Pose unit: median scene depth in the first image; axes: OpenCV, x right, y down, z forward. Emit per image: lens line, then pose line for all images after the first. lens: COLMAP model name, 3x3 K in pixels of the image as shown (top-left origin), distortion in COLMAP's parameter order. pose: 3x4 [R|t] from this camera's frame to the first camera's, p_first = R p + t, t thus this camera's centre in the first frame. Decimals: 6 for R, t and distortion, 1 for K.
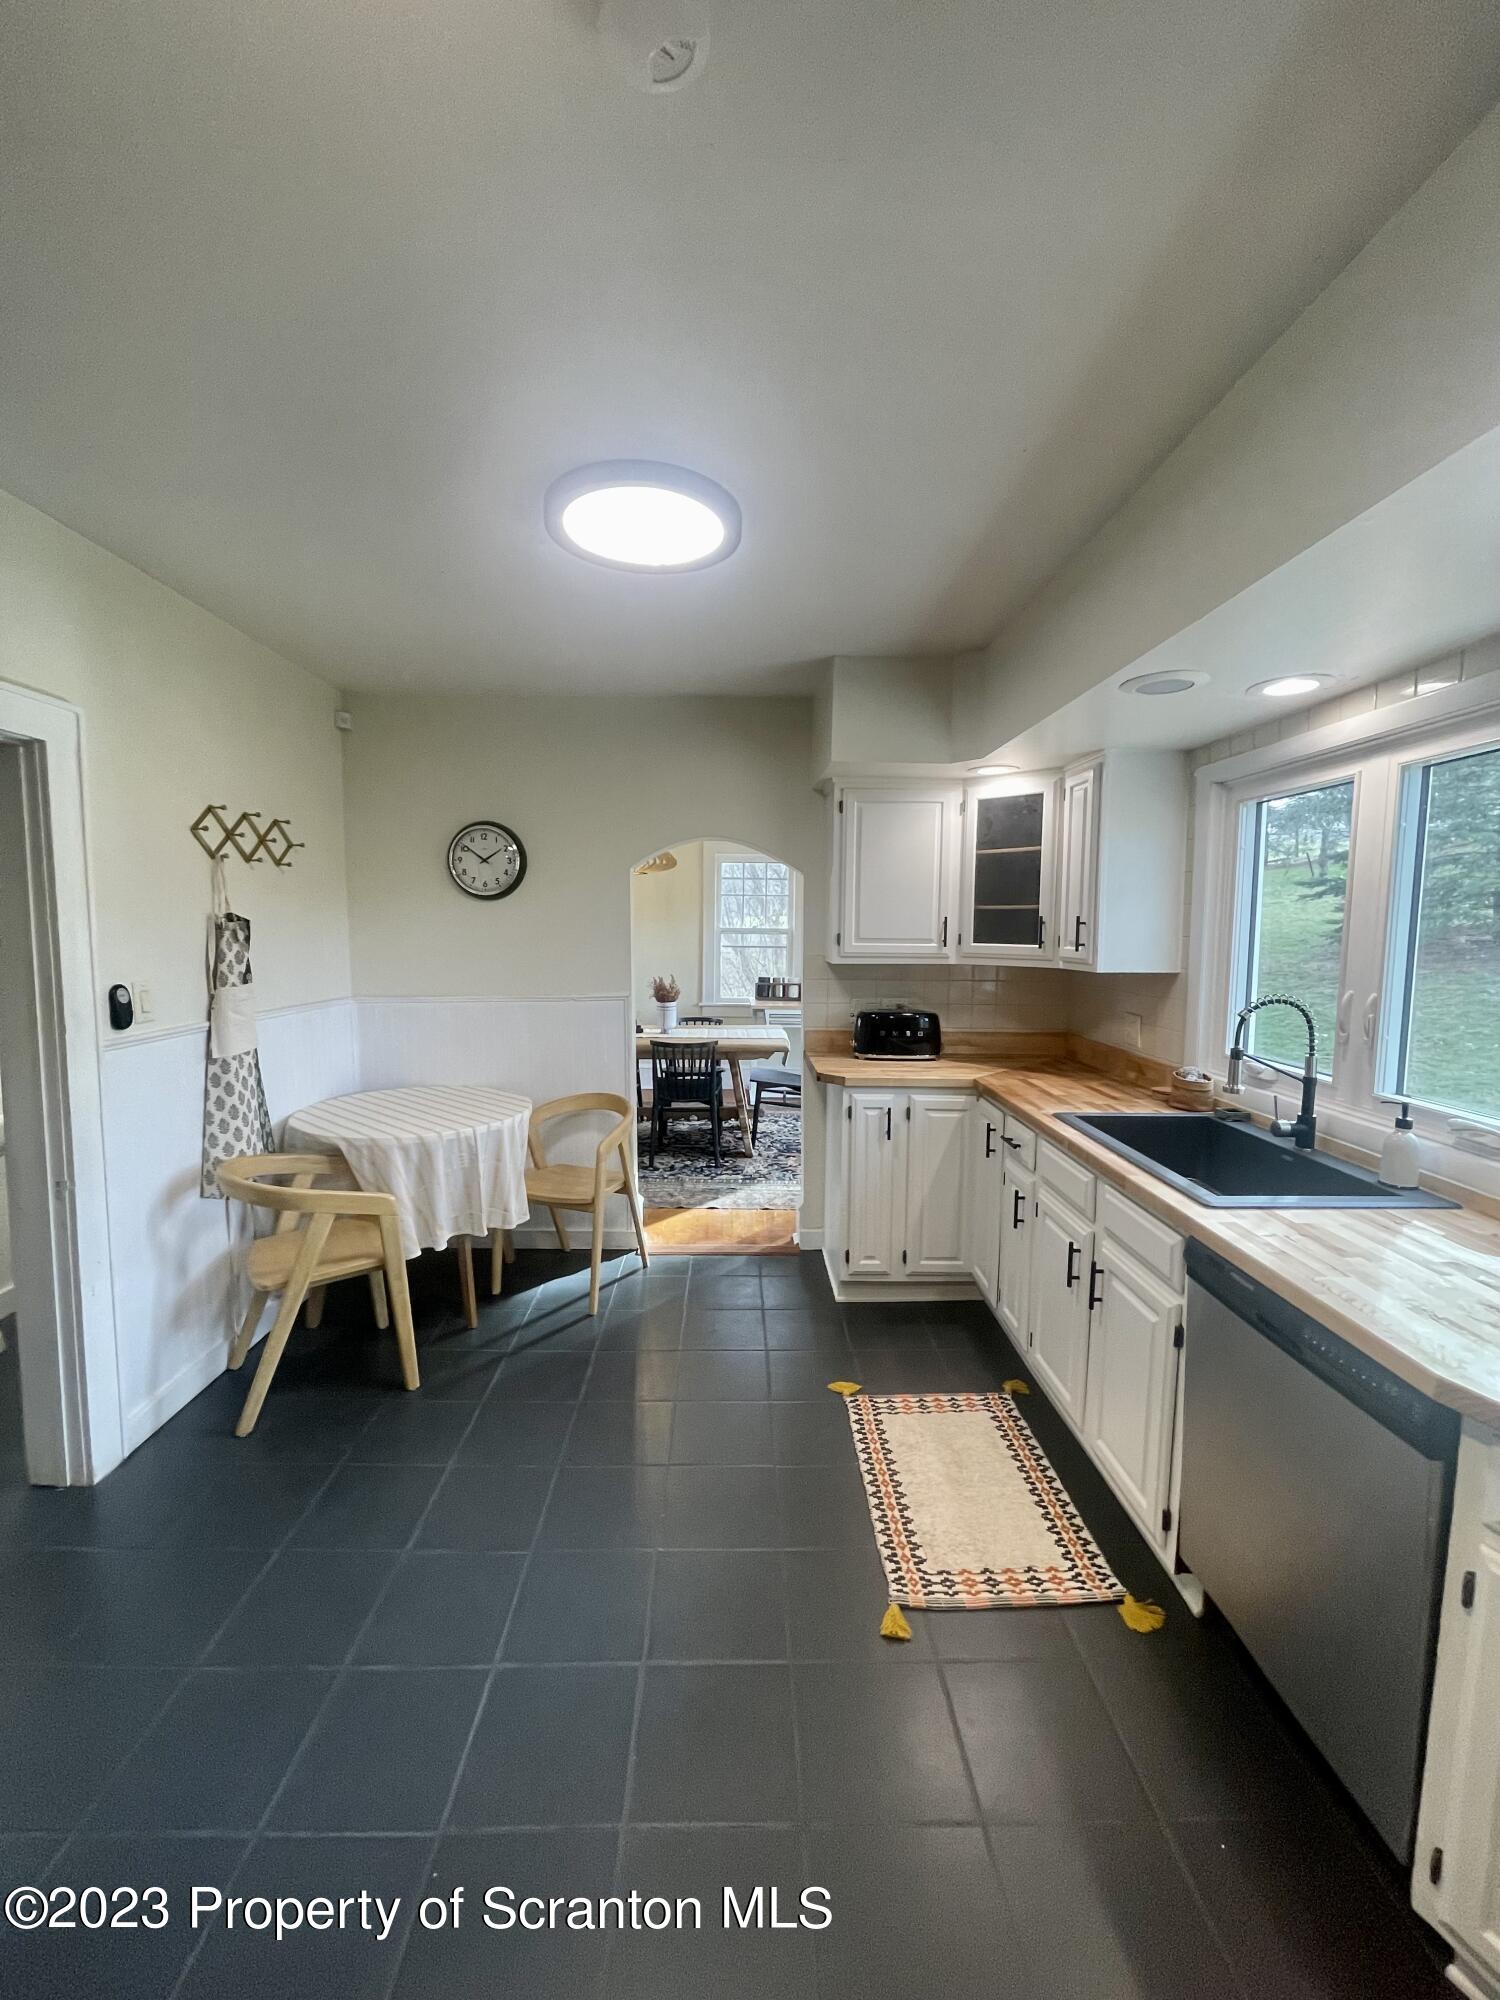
lens RADIAL K [[805.0, 0, 750.0], [0, 805.0, 1000.0], [0, 0, 1]] dist [-0.003335, -0.000606]
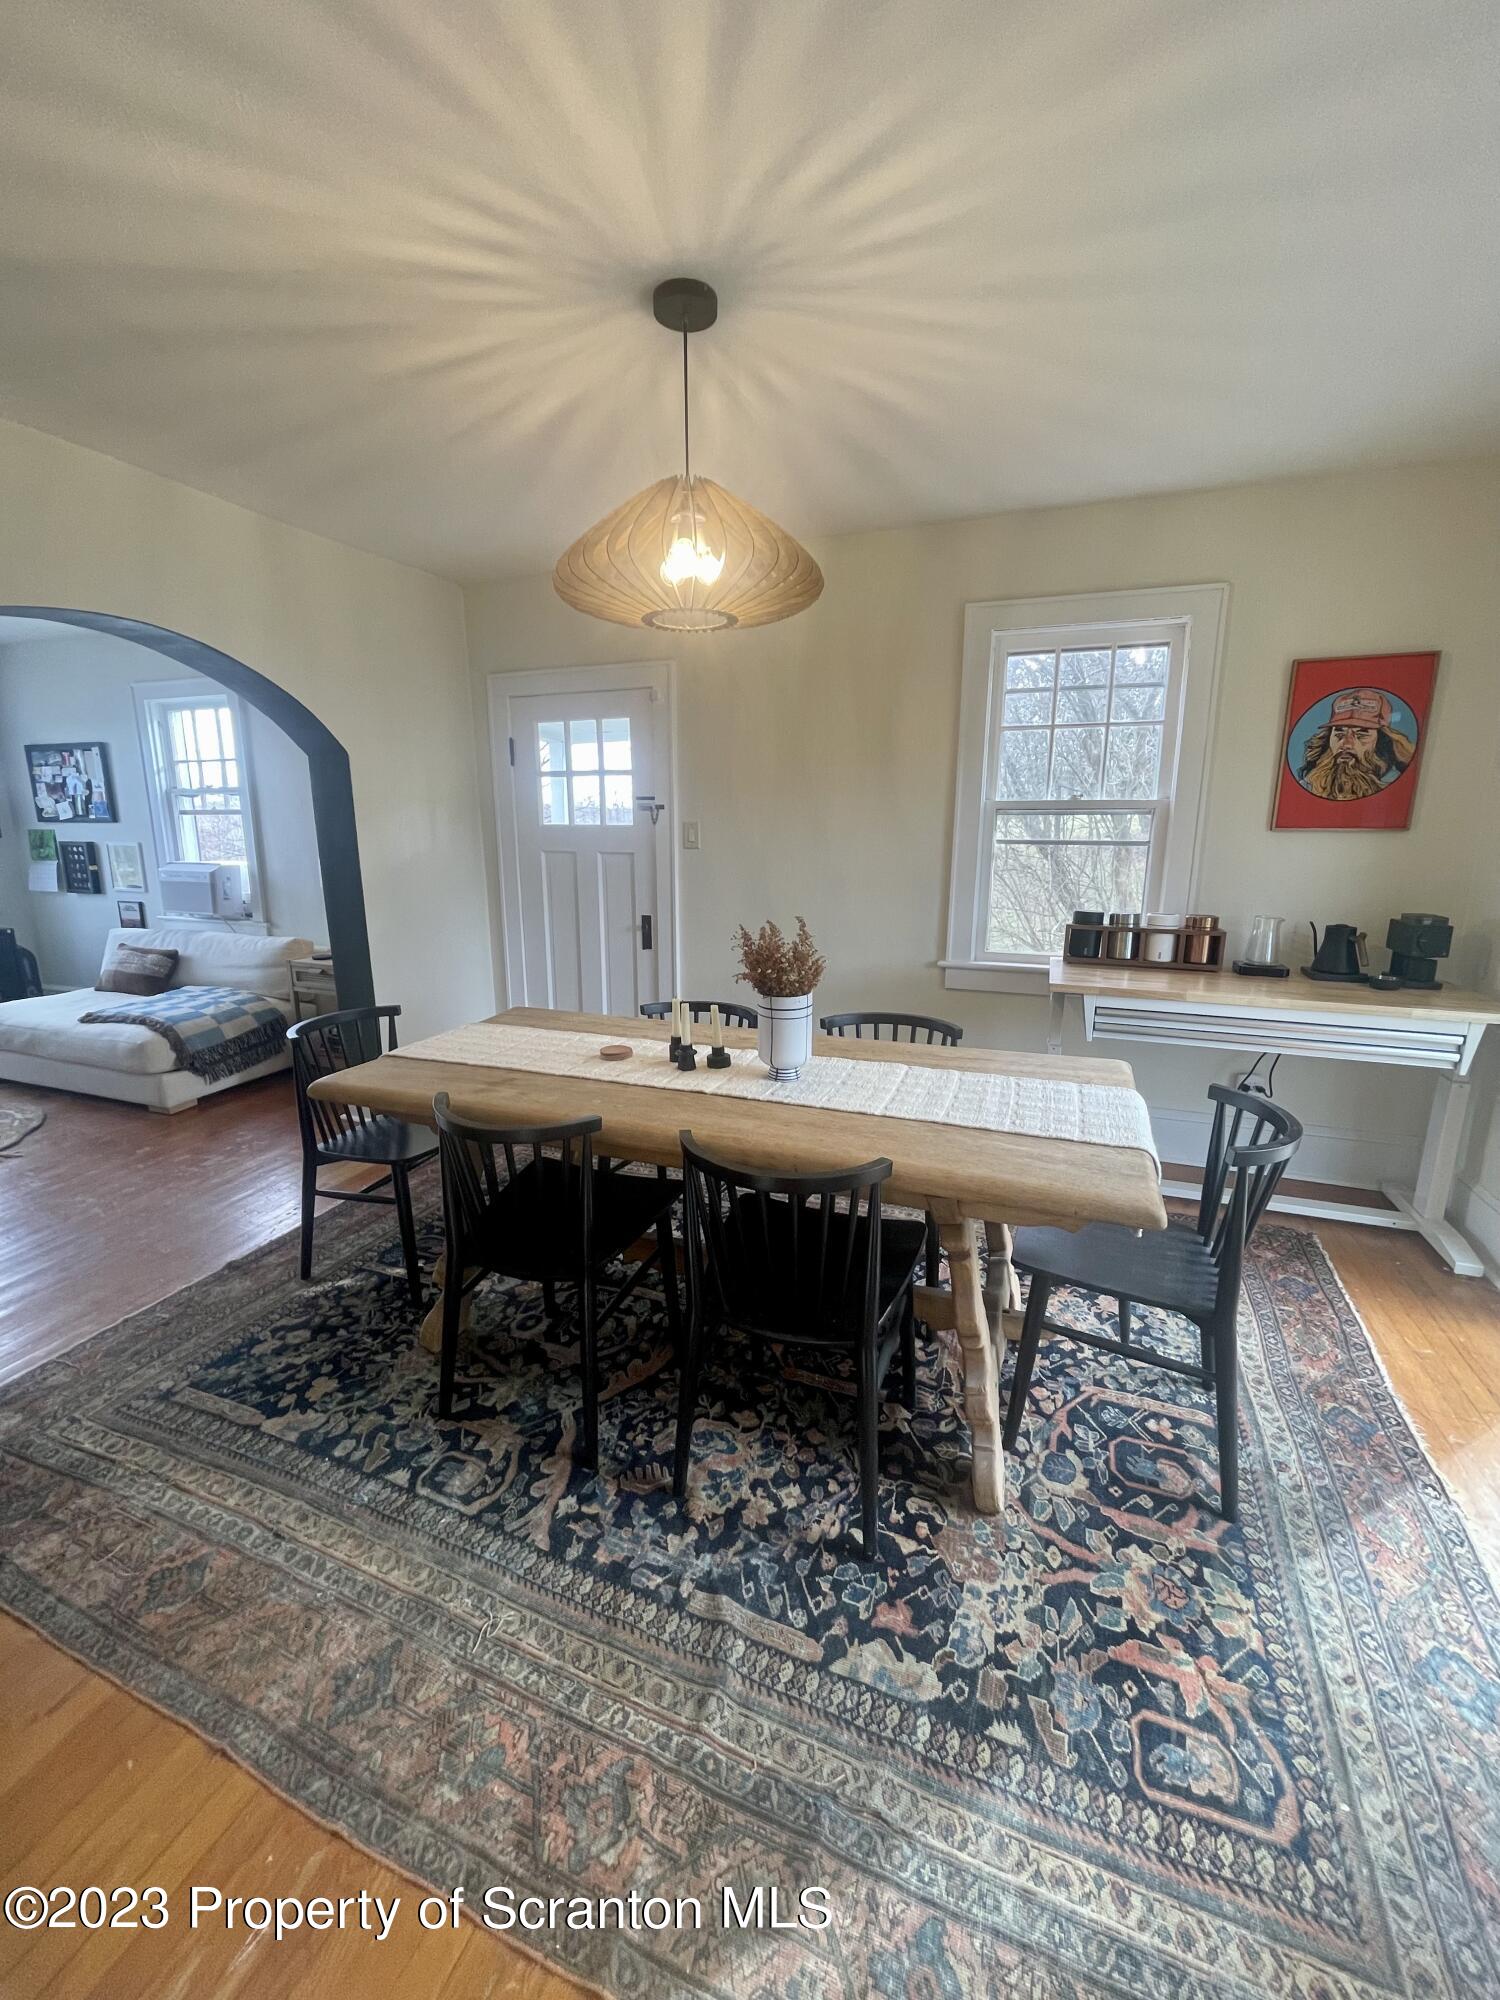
lens RADIAL K [[805.0, 0, 750.0], [0, 805.0, 1000.0], [0, 0, 1]] dist [-0.003335, -0.000606]
pose [[0.927670, 0.070033, -0.366774, 0.013805], [-0.025612, 0.991875, 0.124613, -0.039980], [0.372521, -0.106206, 0.921927, 0.690009]]
